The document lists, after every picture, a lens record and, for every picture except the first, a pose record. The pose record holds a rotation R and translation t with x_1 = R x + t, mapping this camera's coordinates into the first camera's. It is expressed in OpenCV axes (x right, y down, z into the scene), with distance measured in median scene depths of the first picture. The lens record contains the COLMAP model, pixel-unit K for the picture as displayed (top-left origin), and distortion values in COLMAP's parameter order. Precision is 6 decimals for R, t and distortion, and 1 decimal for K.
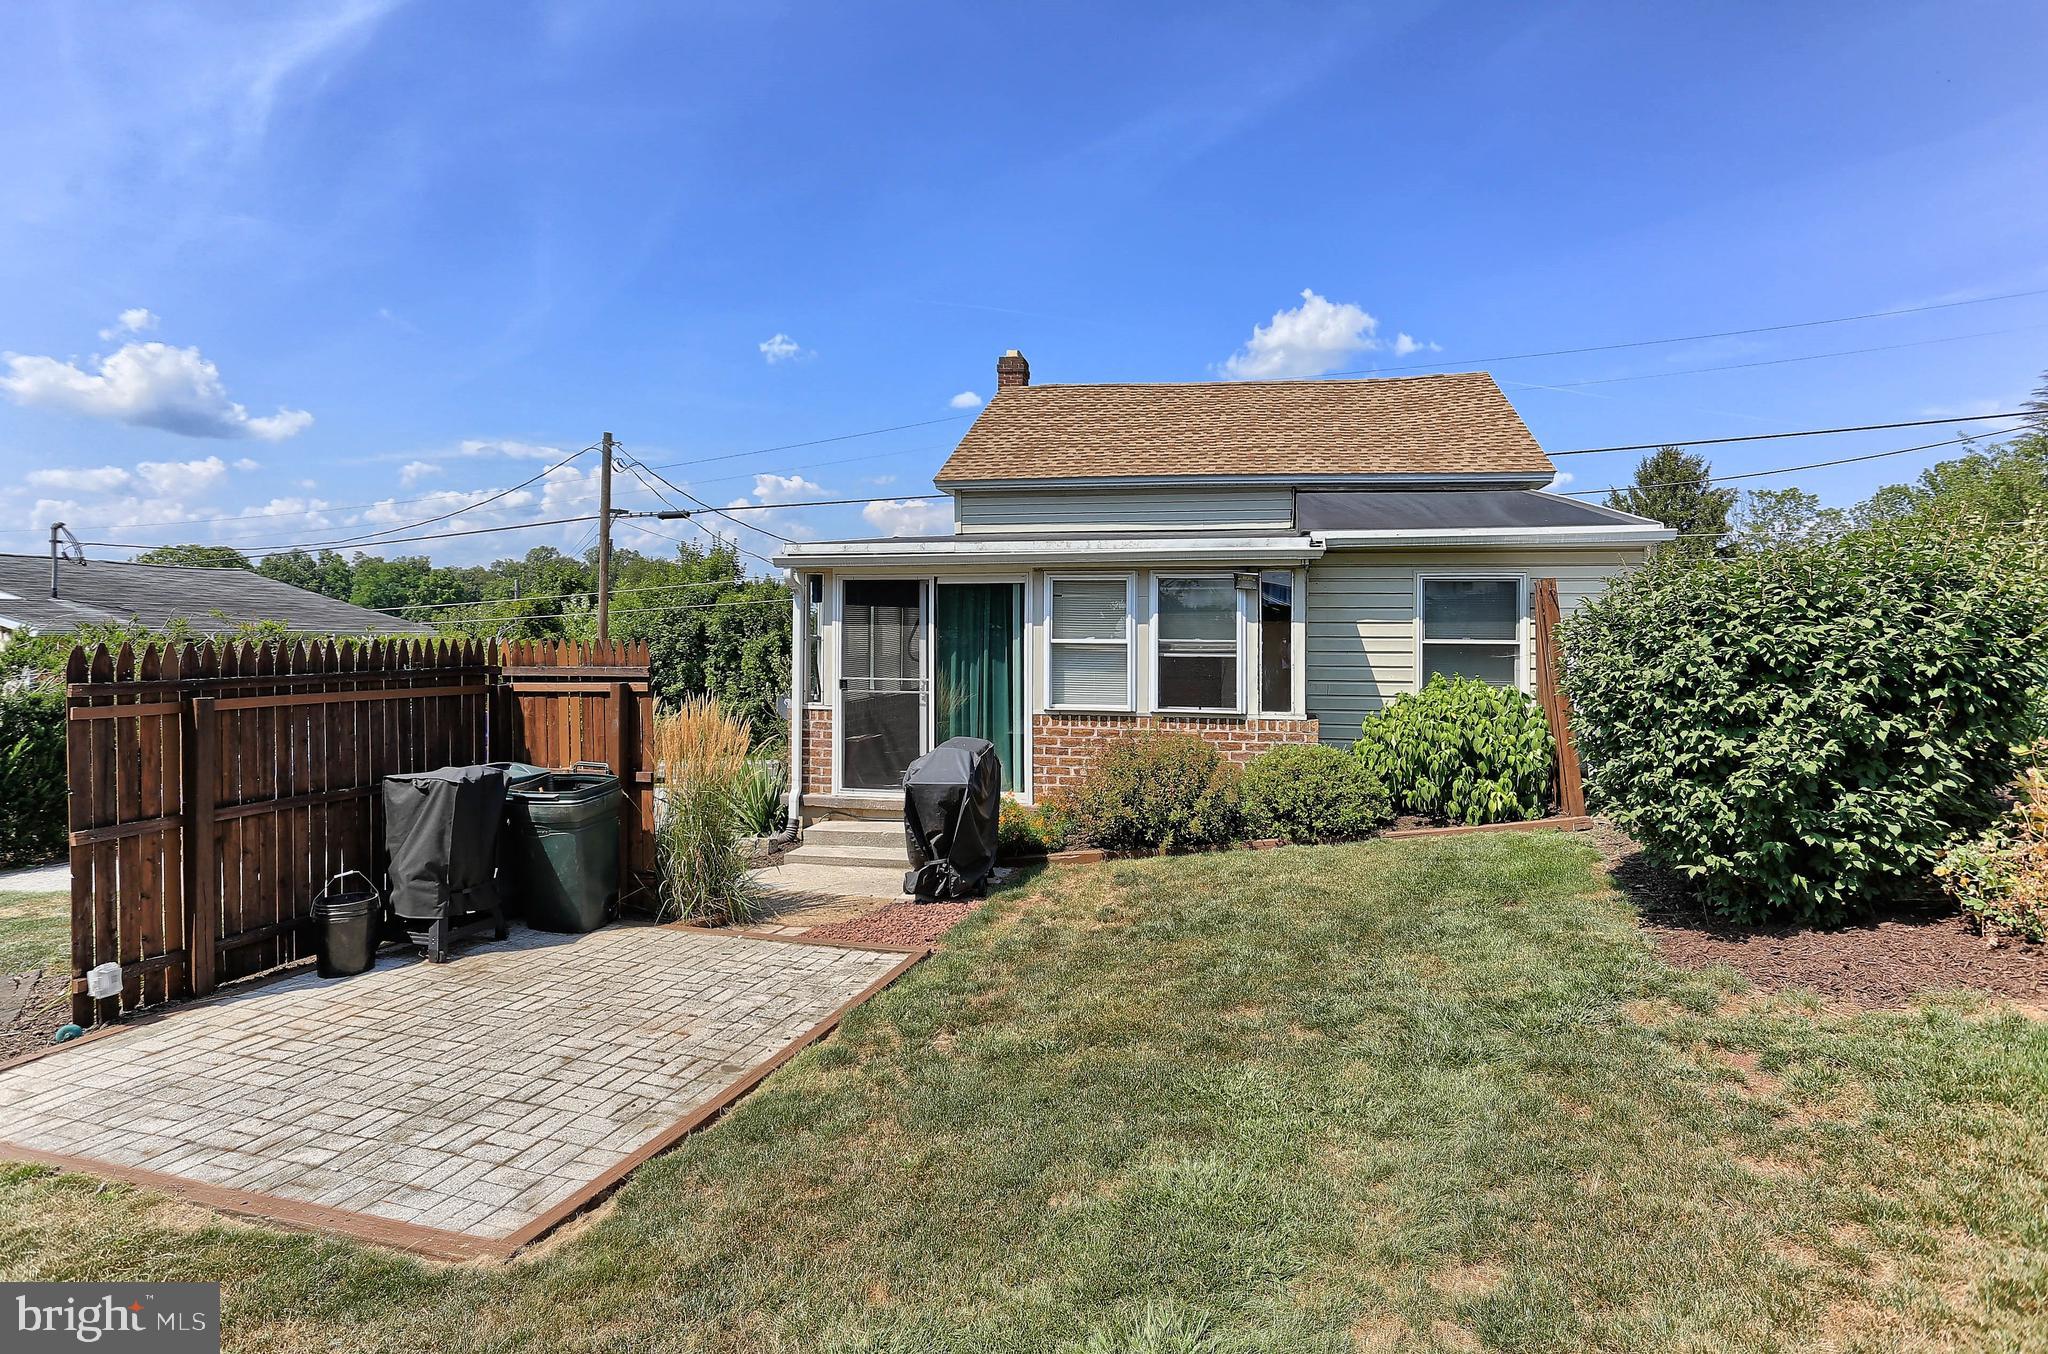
lens RADIAL K [[1021.7, 0, 1063.5], [0, 1021.7, 654.4], [0, 0, 1]] dist [-0.019613, 0.003404]
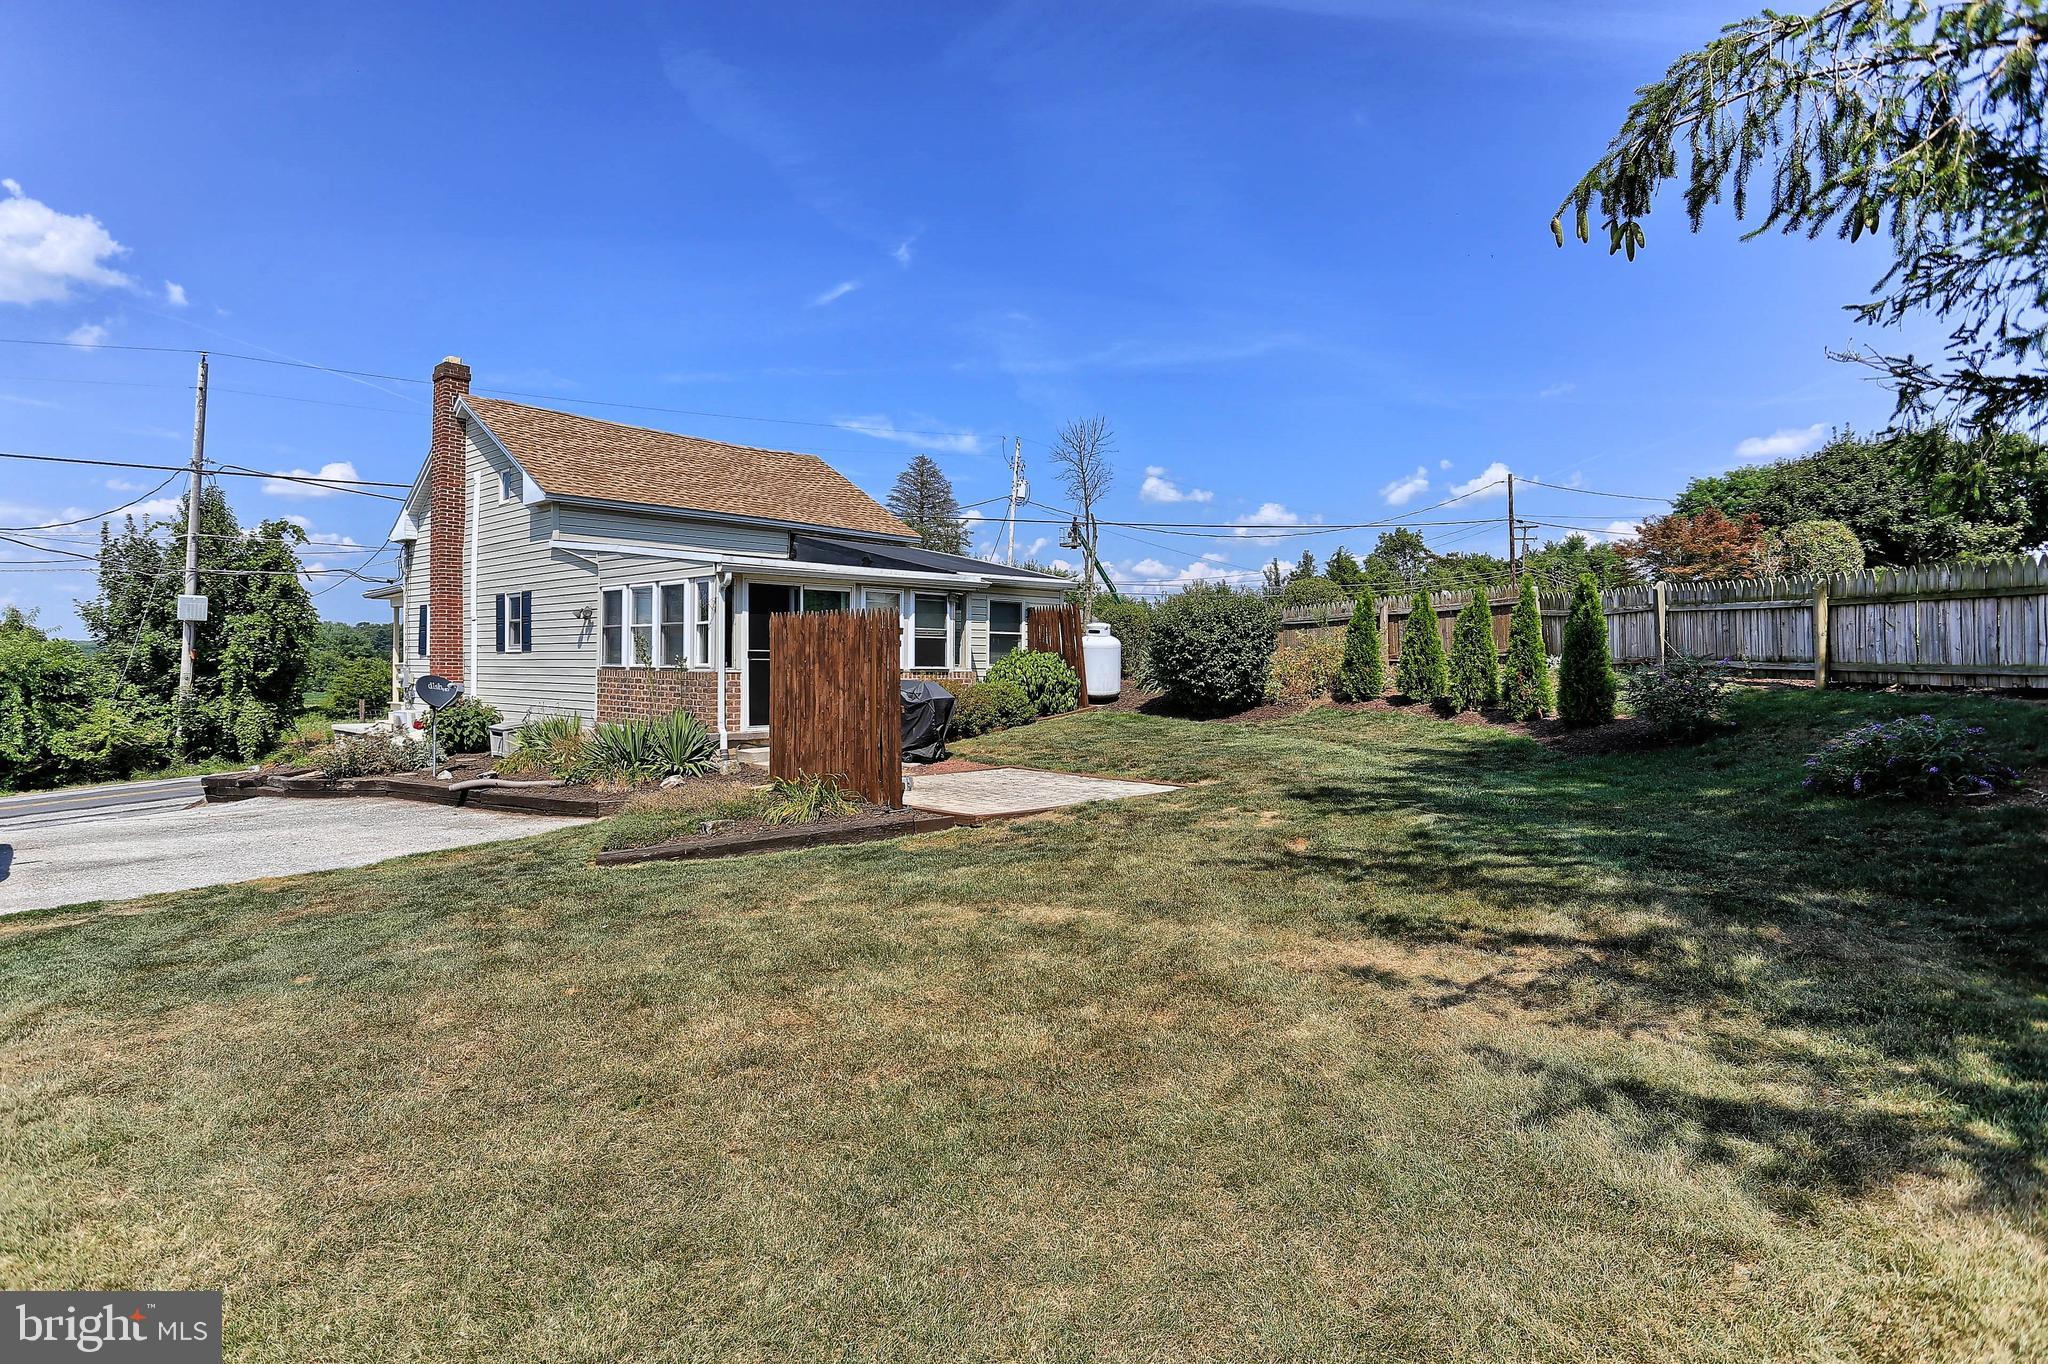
lens RADIAL K [[1131.3, 0, 1024.3], [0, 1131.3, 673.2], [0, 0, 1]] dist [-0.042051, -0.002451]
pose [[0.512469, -0.008872, 0.858660, -1.487968], [0.015361, 0.999881, 0.001163, 0.064431], [-0.858568, 0.012594, 0.512545, -0.163324]]
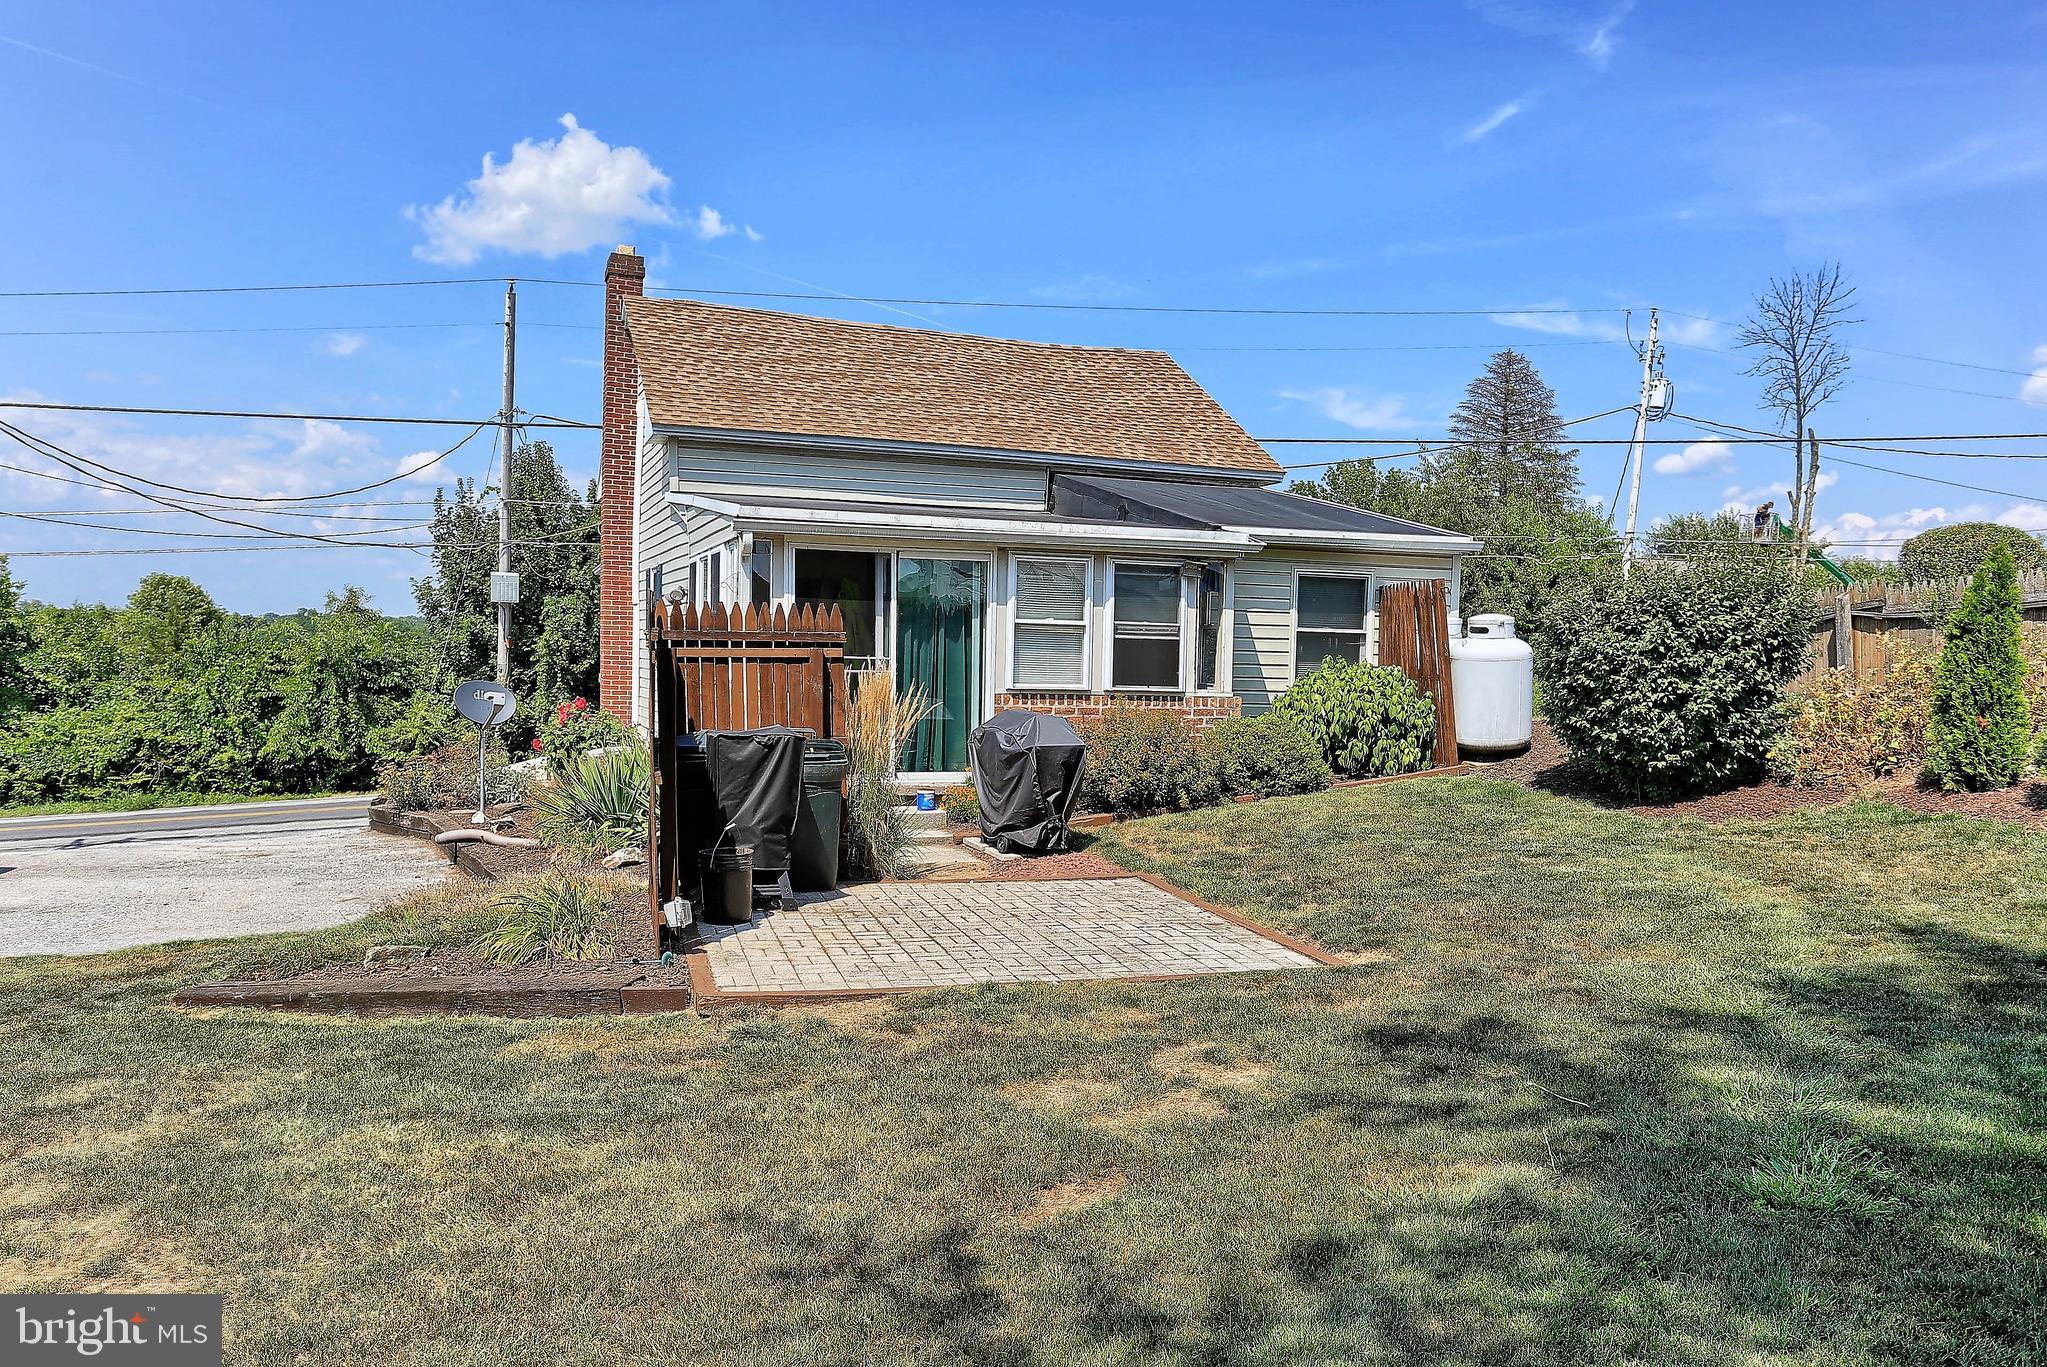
lens RADIAL K [[1496.8, 0, 1002.0], [0, 1496.8, 799.4], [0, 0, 1]] dist [-0.015542, 0.011922]
pose [[0.858373, -0.035700, 0.511783, -0.805312], [-0.008873, 0.996394, 0.084385, 0.039064], [-0.512950, -0.076975, 0.854960, -0.278808]]
